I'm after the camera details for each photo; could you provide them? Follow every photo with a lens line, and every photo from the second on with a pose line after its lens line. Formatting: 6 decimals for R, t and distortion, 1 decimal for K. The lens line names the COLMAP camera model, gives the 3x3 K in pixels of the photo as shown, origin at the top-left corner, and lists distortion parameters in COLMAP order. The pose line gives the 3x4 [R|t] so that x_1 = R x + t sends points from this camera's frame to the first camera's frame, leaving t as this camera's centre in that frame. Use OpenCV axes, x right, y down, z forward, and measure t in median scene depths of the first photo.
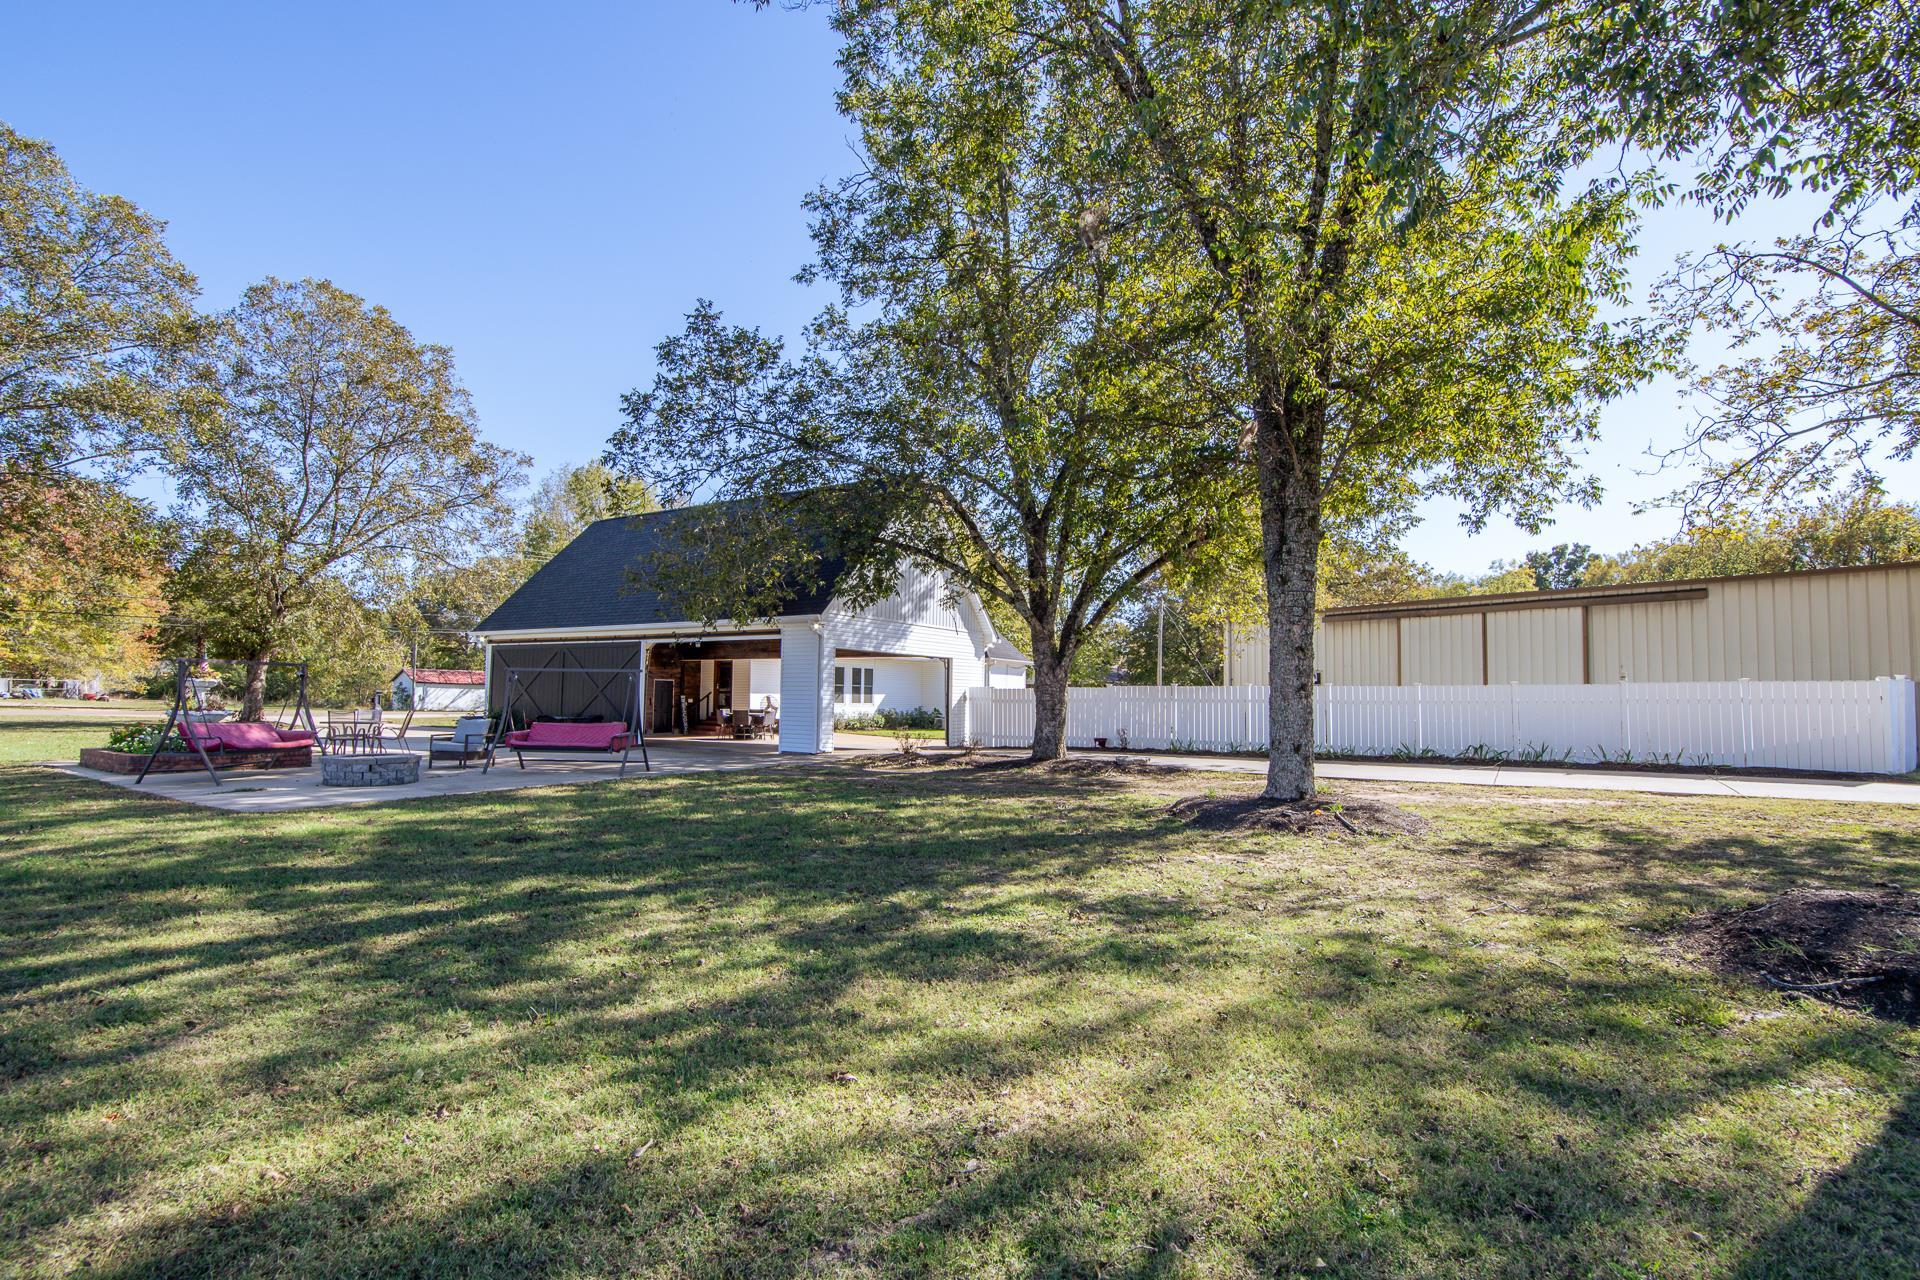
lens RADIAL K [[933.0, 0, 960.0], [0, 933.0, 640.0], [0, 0, 1]] dist [0.038742, 0.000019]
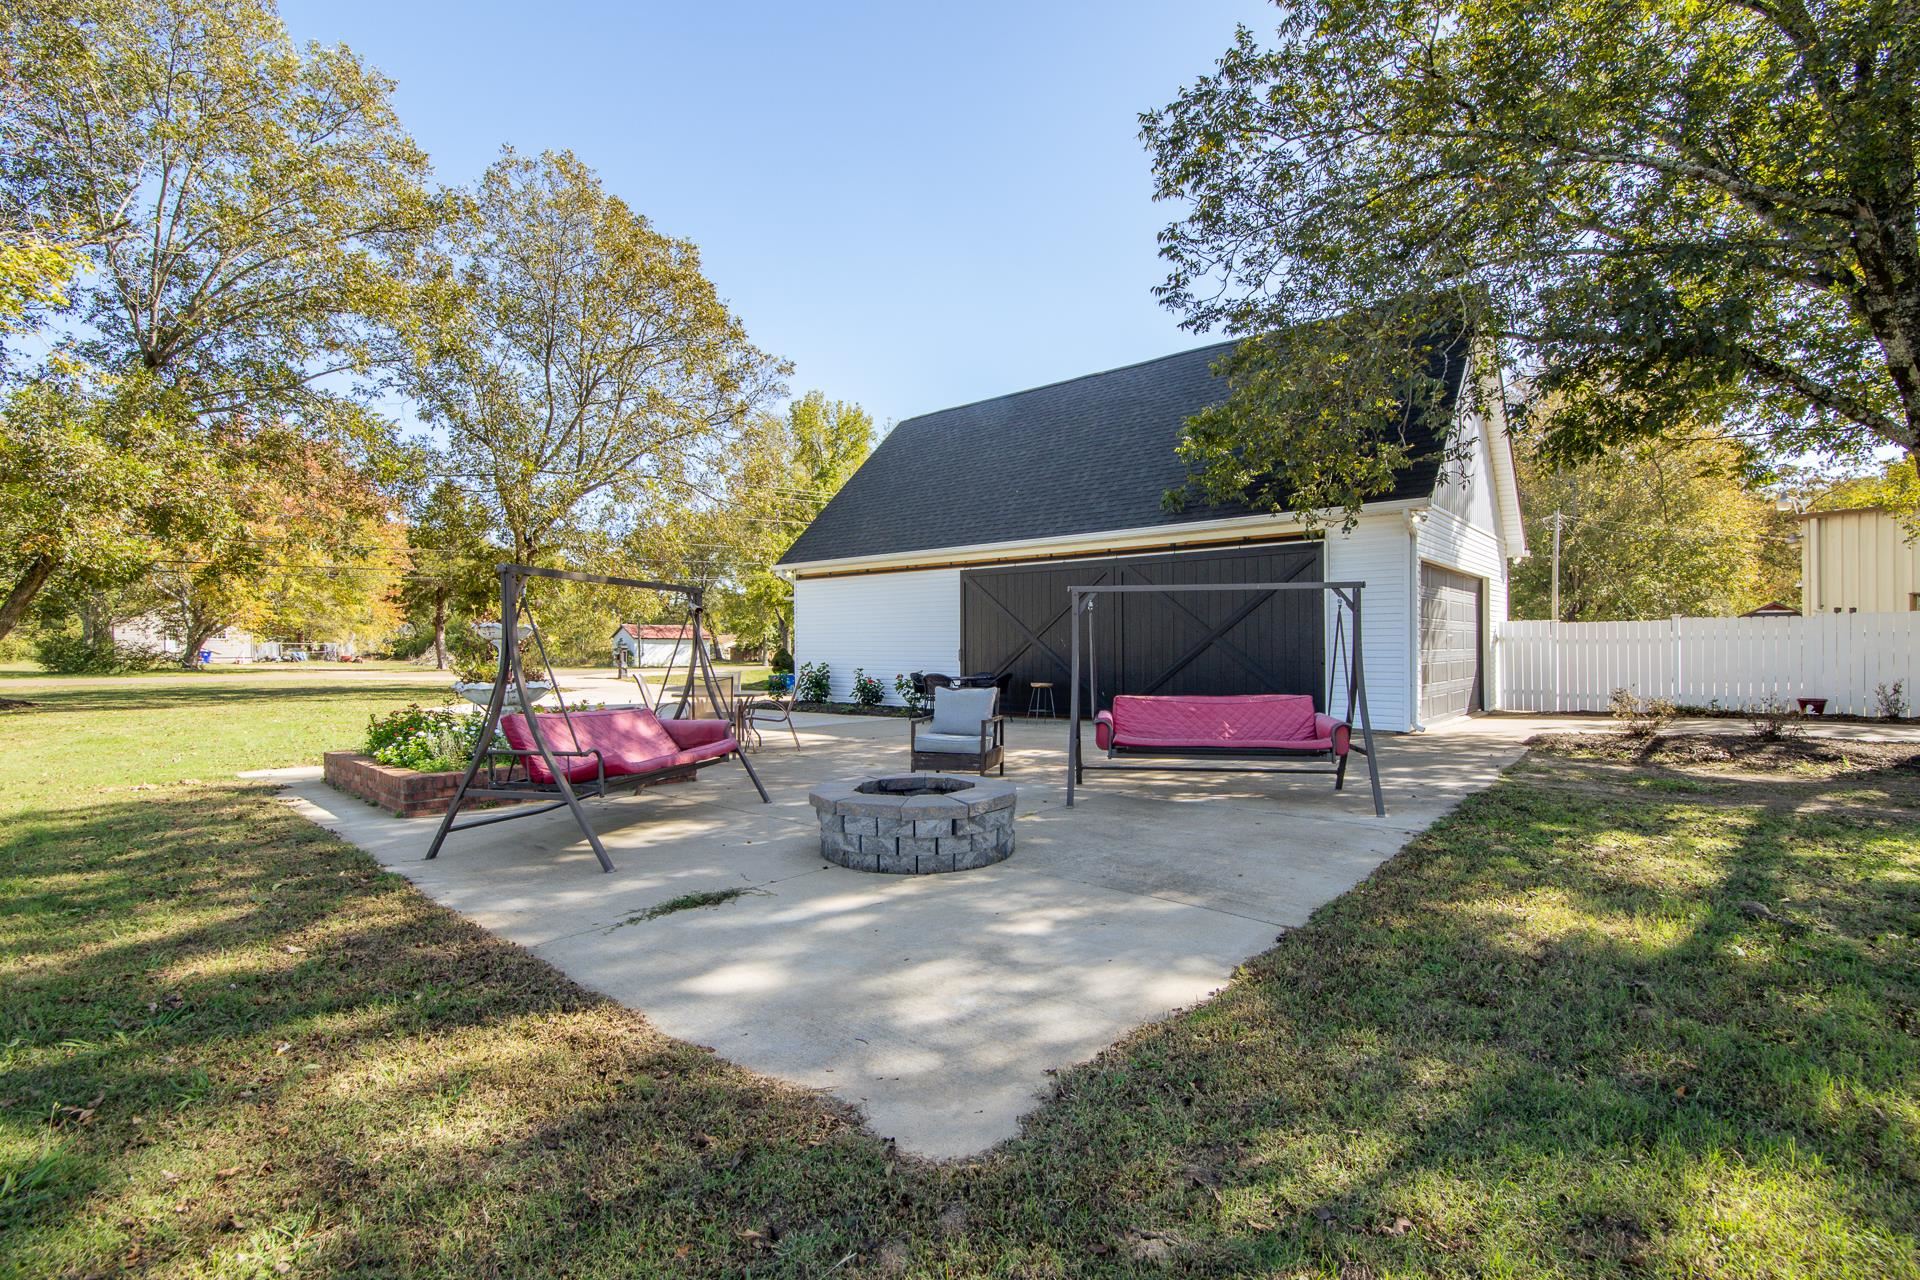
lens RADIAL K [[846.3, 0, 960.0], [0, 846.3, 640.0], [0, 0, 1]] dist [-0.000739, -0.000020]
pose [[0.993907, -0.020049, -0.108383, -0.232304], [0.025533, 0.998450, 0.049451, 0.016303], [0.107223, -0.051918, 0.992879, 0.262544]]
